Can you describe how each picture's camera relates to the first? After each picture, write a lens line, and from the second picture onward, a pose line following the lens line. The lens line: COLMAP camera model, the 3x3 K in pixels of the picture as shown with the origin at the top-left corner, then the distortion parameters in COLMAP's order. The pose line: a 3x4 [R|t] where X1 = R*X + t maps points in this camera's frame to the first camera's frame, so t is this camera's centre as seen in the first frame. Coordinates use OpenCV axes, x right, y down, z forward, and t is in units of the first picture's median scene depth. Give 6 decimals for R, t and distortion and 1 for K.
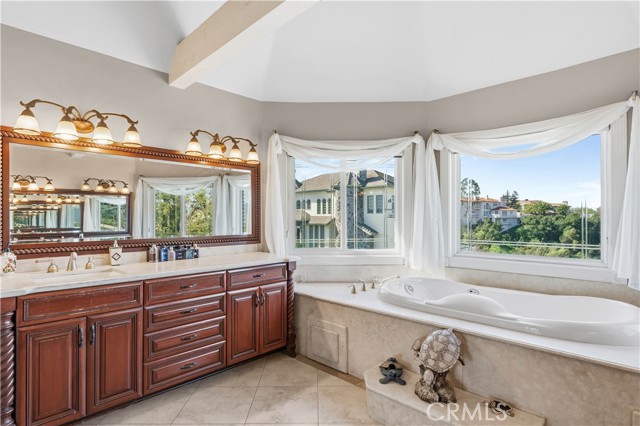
lens RADIAL K [[349.2, 0, 320.0], [0, 349.2, 213.0], [0, 0, 1]] dist [0.096688, 0.000176]
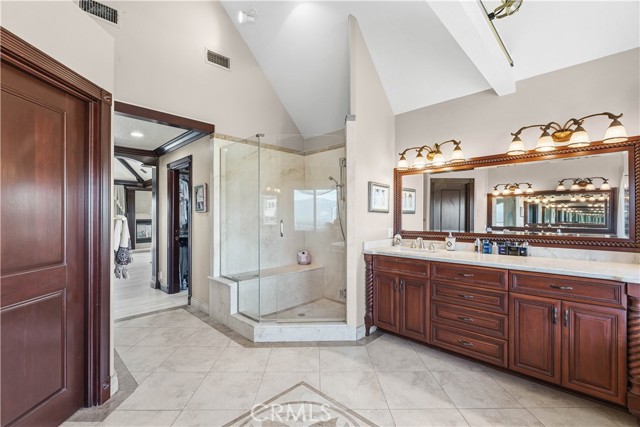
lens RADIAL K [[281.9, 0, 320.0], [0, 281.9, 213.5], [0, 0, 1]] dist [-0.000367, 0.000106]
pose [[0.002345, -0.007162, -0.999972, 0.414000], [0.020282, 0.999769, -0.007113, 0.000948], [0.999792, -0.020264, 0.002490, 0.402648]]
